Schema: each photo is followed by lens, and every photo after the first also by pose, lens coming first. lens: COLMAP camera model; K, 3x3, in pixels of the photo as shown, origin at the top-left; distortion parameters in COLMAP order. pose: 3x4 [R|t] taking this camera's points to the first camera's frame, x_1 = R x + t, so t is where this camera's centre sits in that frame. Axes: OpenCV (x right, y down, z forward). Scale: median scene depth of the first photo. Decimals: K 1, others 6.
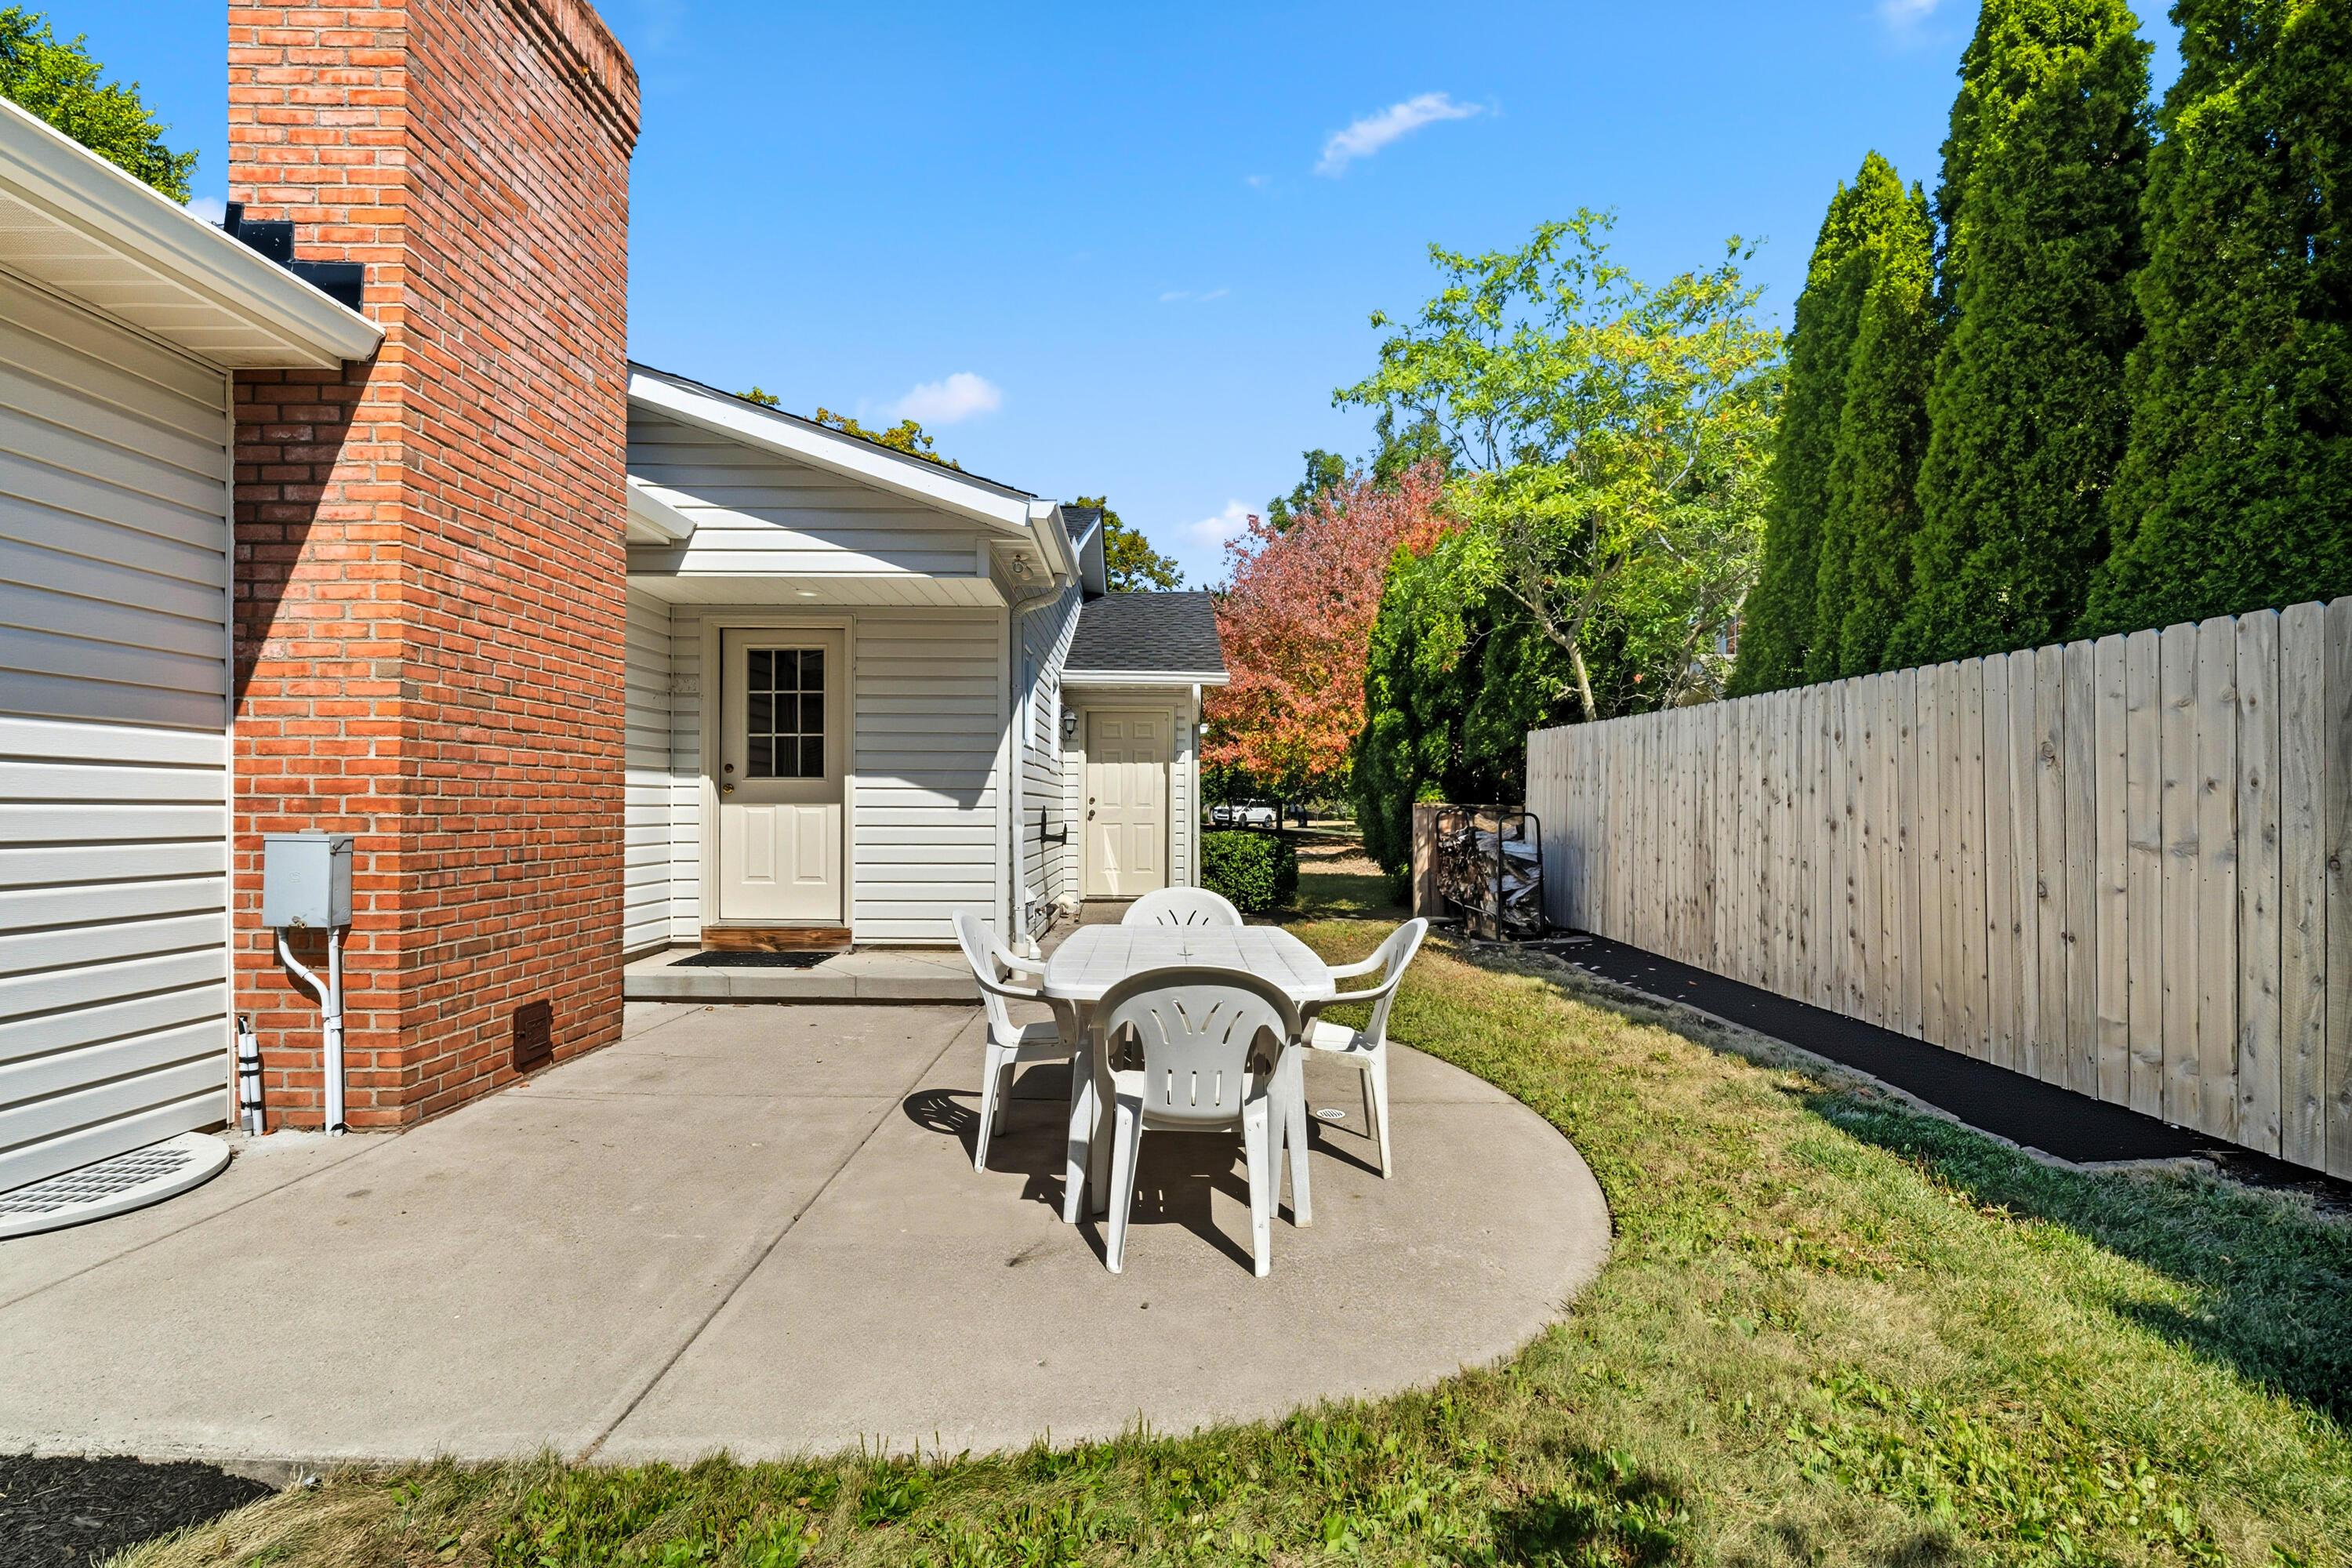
lens RADIAL K [[1082.3, 0, 1174.1], [0, 1082.3, 793.5], [0, 0, 1]] dist [-0.000734, 0.000639]
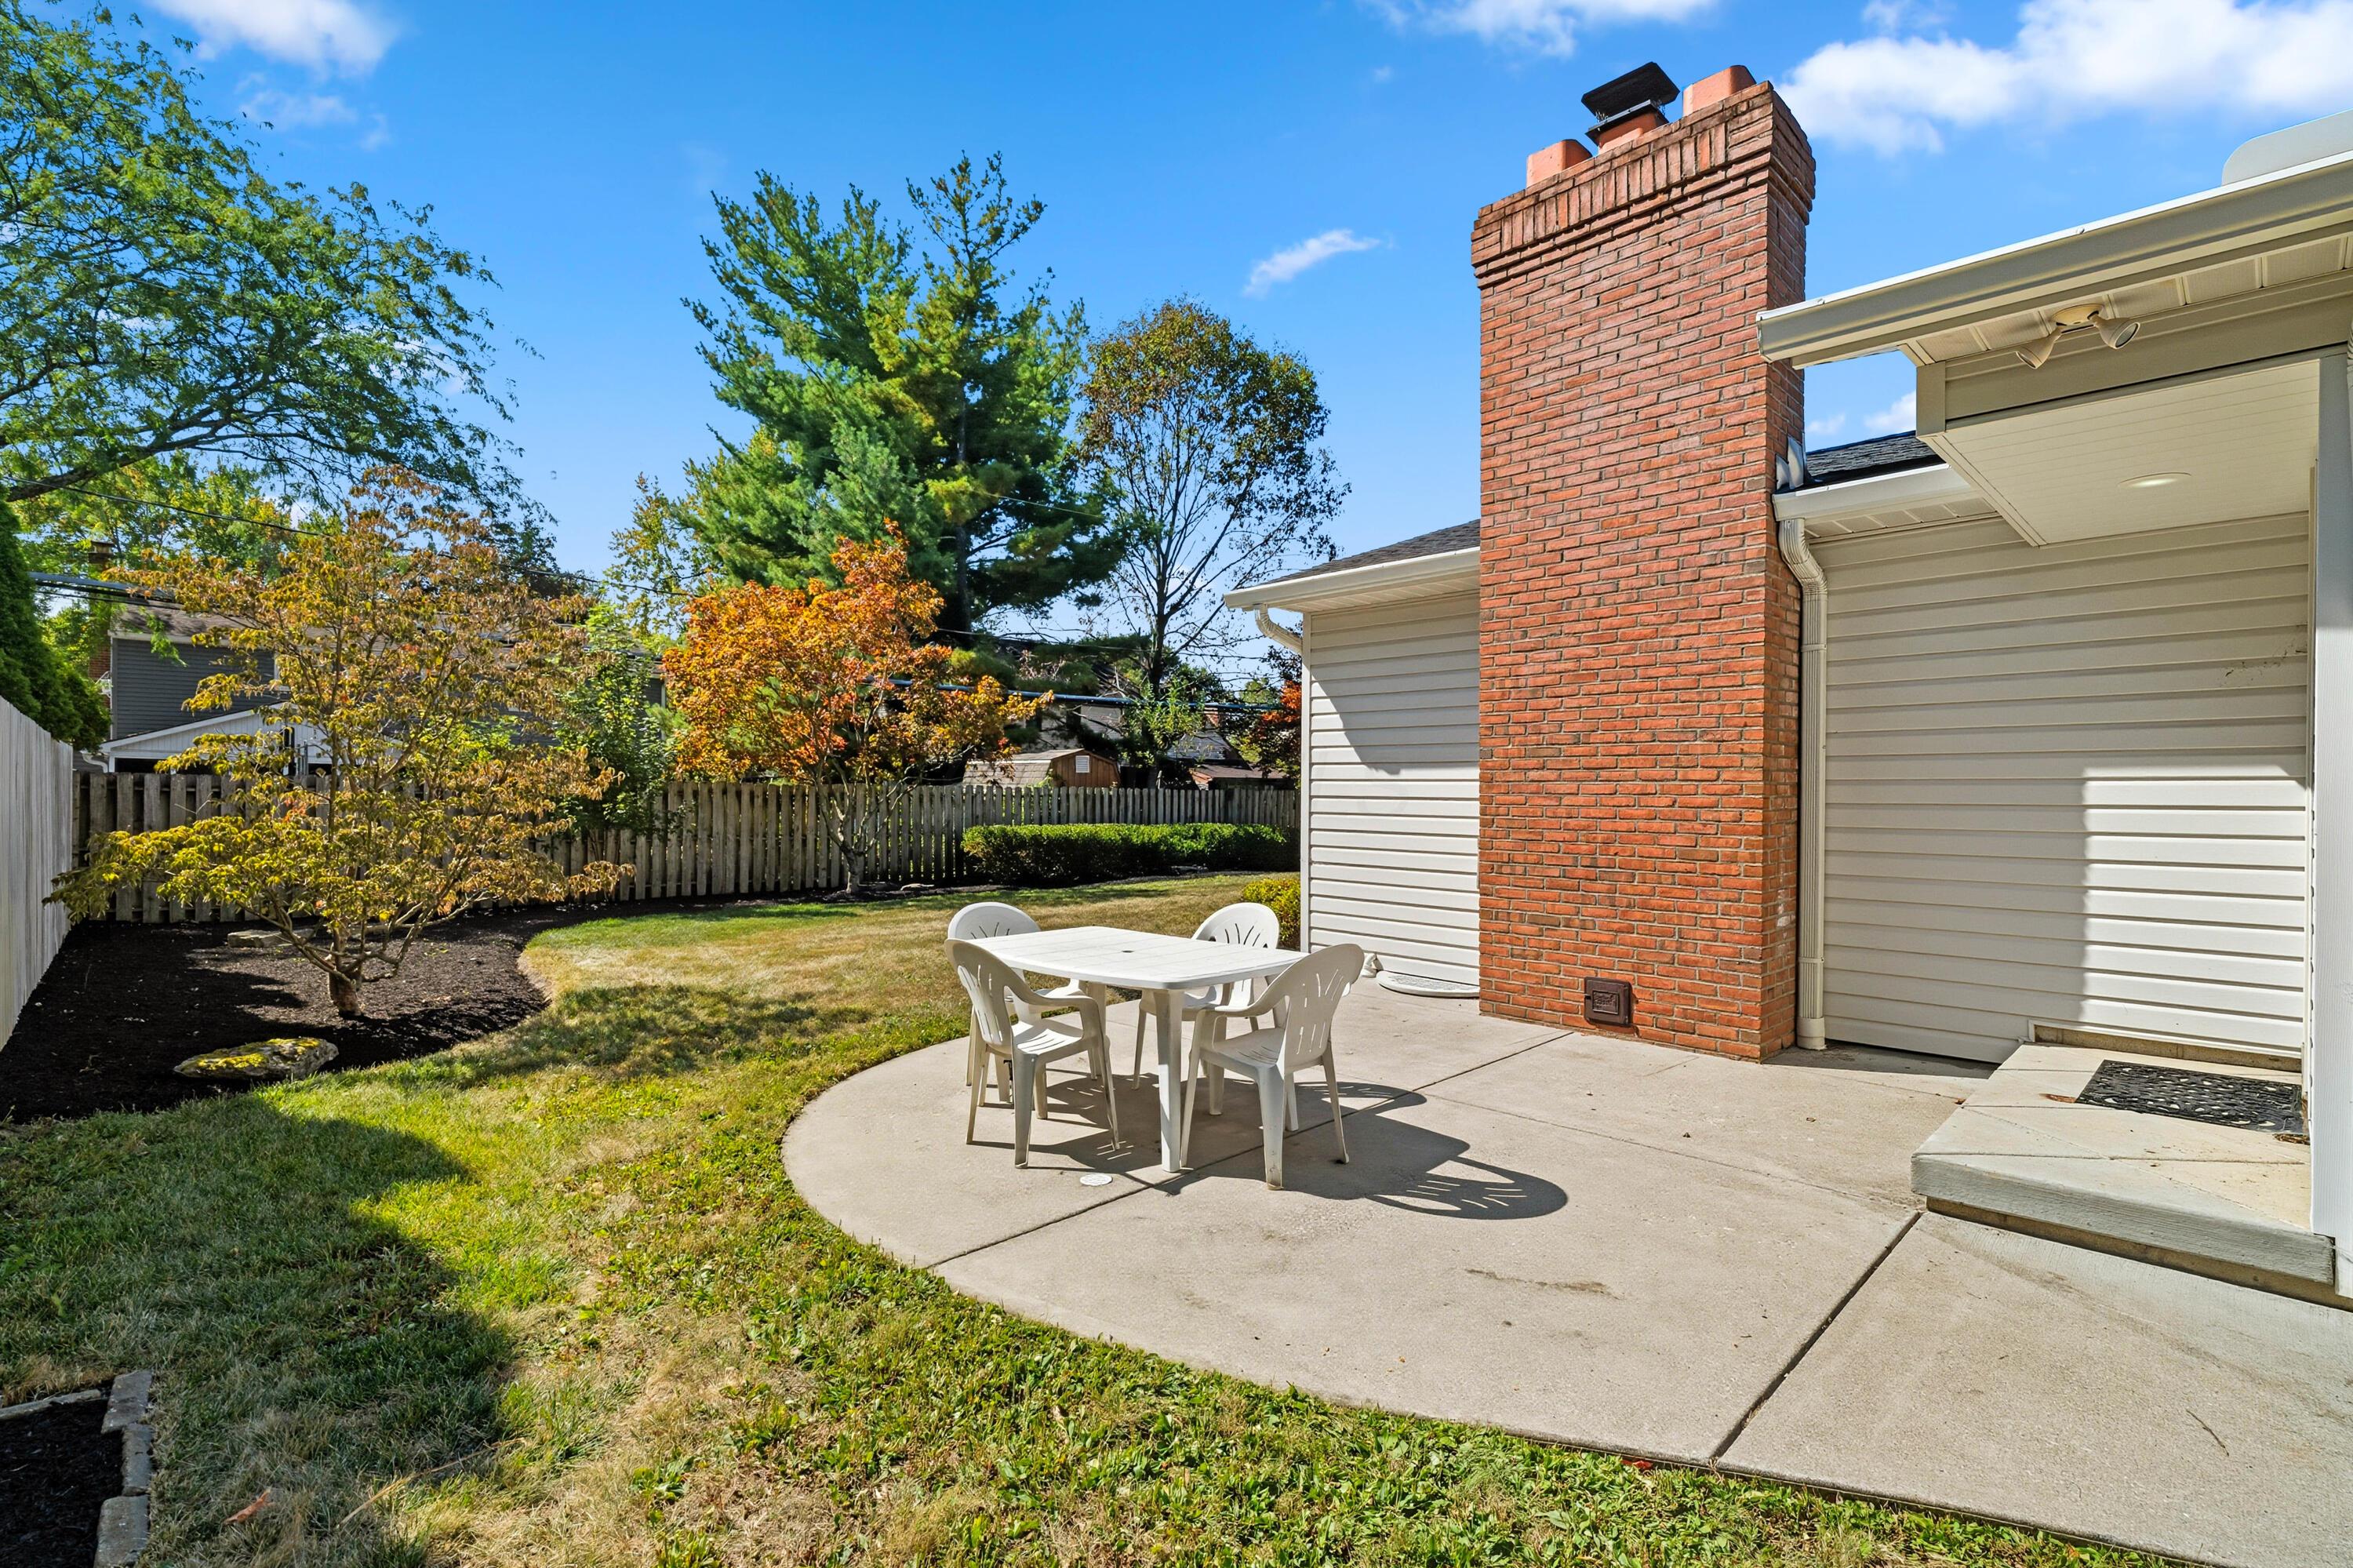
lens RADIAL K [[1057.0, 0, 1177.9], [0, 1057.0, 788.8], [0, 0, 1]] dist [-0.003042, 0.002555]
pose [[-0.718943, -0.014186, -0.694925, 0.655234], [-0.002651, 0.999840, -0.017669, -0.009101], [0.695064, -0.010861, -0.718865, 1.554086]]
